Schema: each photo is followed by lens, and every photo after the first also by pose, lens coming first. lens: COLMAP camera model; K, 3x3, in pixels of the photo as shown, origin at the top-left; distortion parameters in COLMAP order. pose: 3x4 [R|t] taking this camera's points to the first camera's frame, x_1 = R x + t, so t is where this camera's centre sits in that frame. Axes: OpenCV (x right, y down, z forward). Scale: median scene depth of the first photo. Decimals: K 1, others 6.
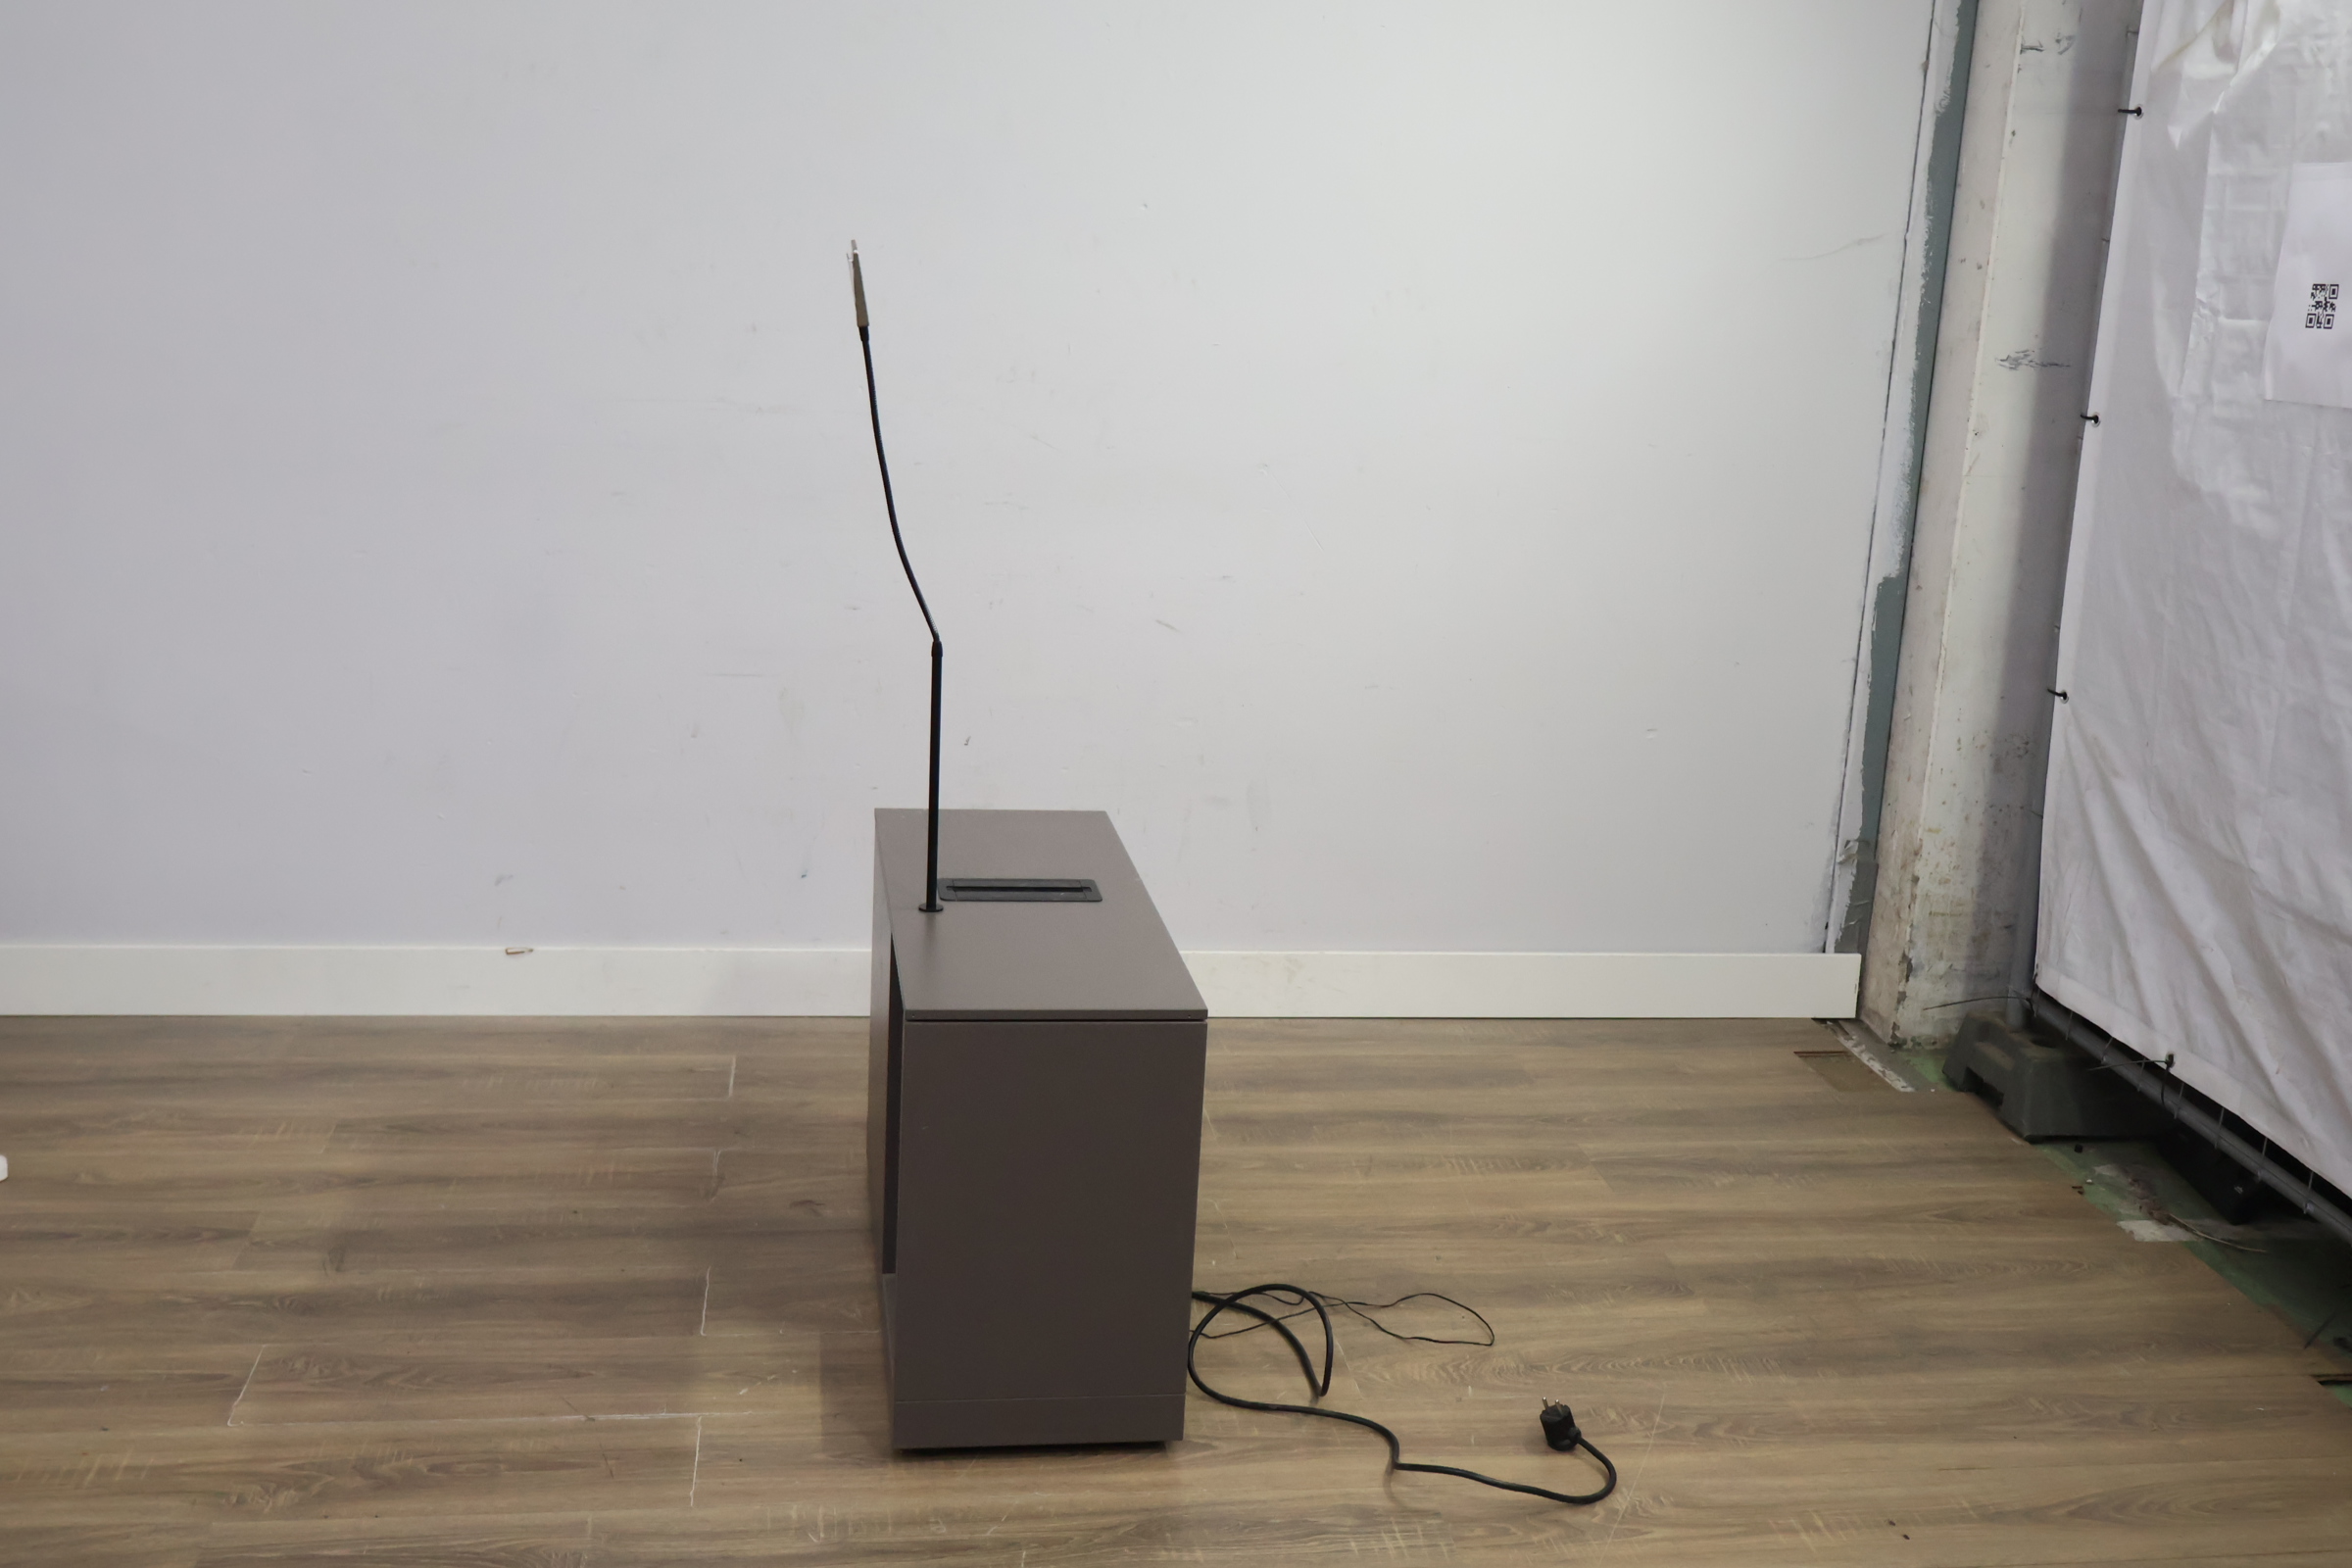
lens RADIAL K [[2577.9, 0, 1181.7], [0, 2577.9, 766.2], [0, 0, 1]] dist [0.015464, 0.040405]
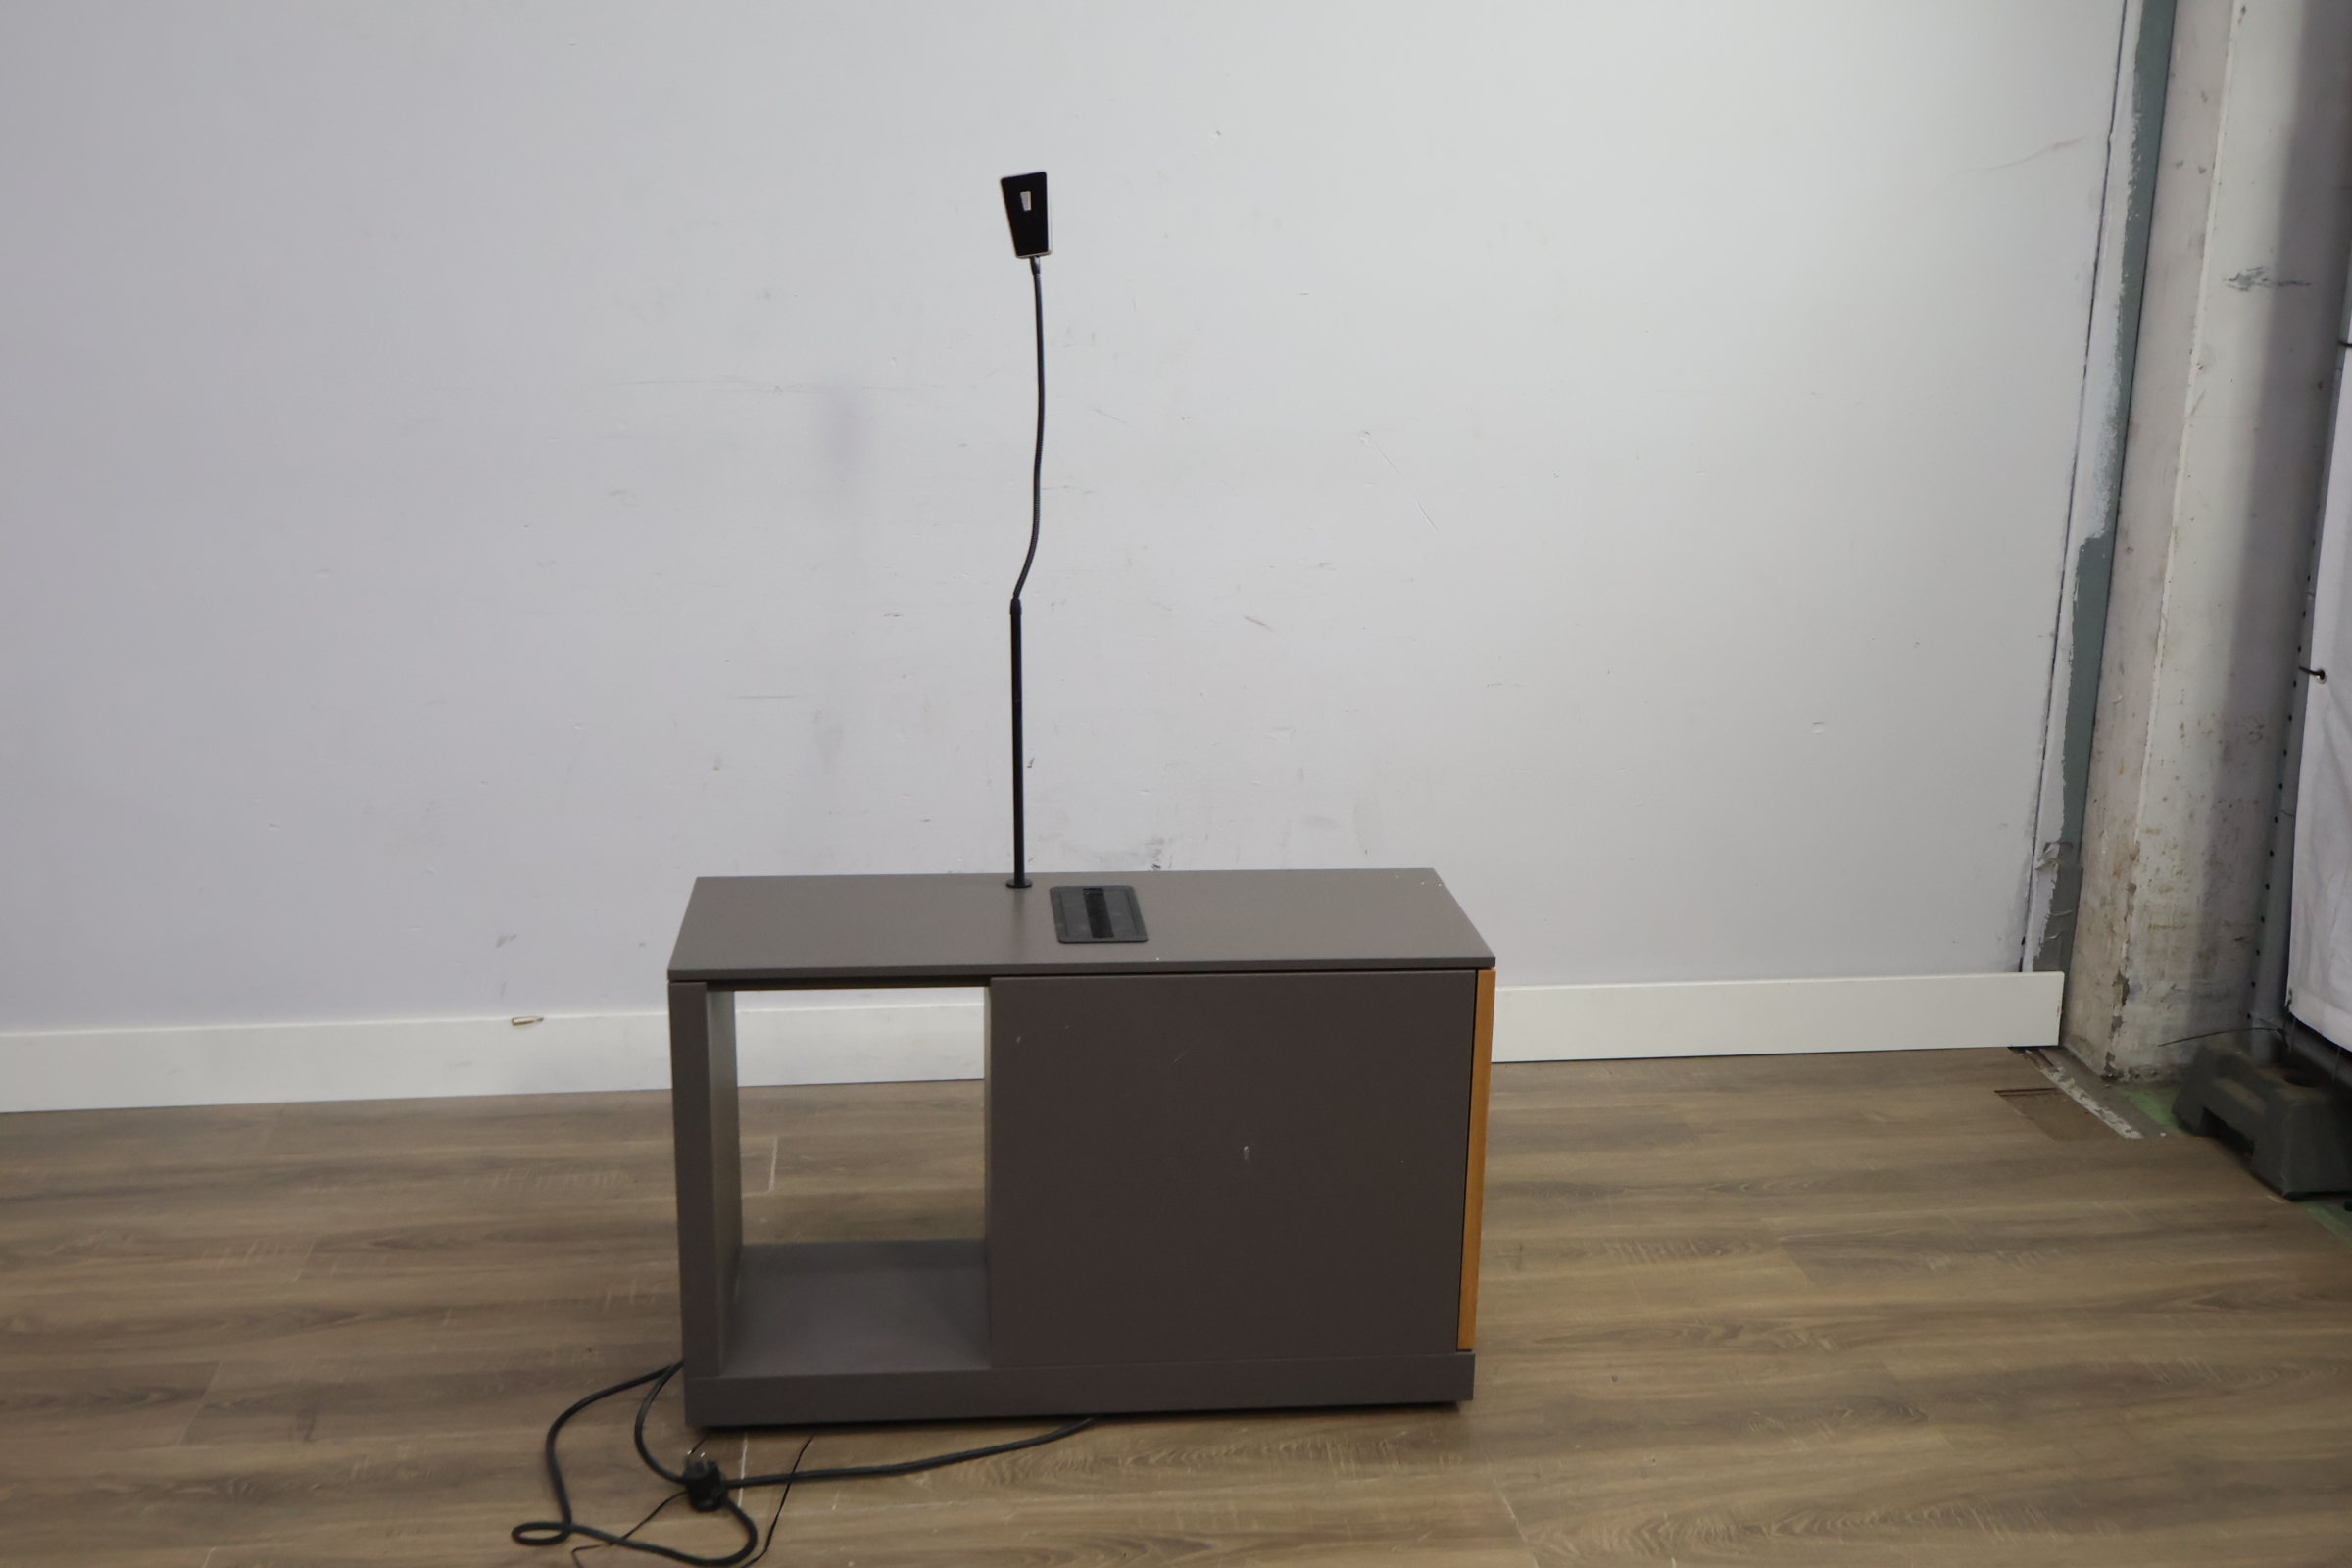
lens RADIAL K [[2546.6, 0, 1170.9], [0, 2546.6, 793.2], [0, 0, 1]] dist [0.014421, 0.007380]
pose [[0.999215, -0.030267, -0.025540, -0.015629], [0.030993, 0.999112, 0.028530, -0.024270], [0.024654, -0.029299, 0.999267, 0.153770]]
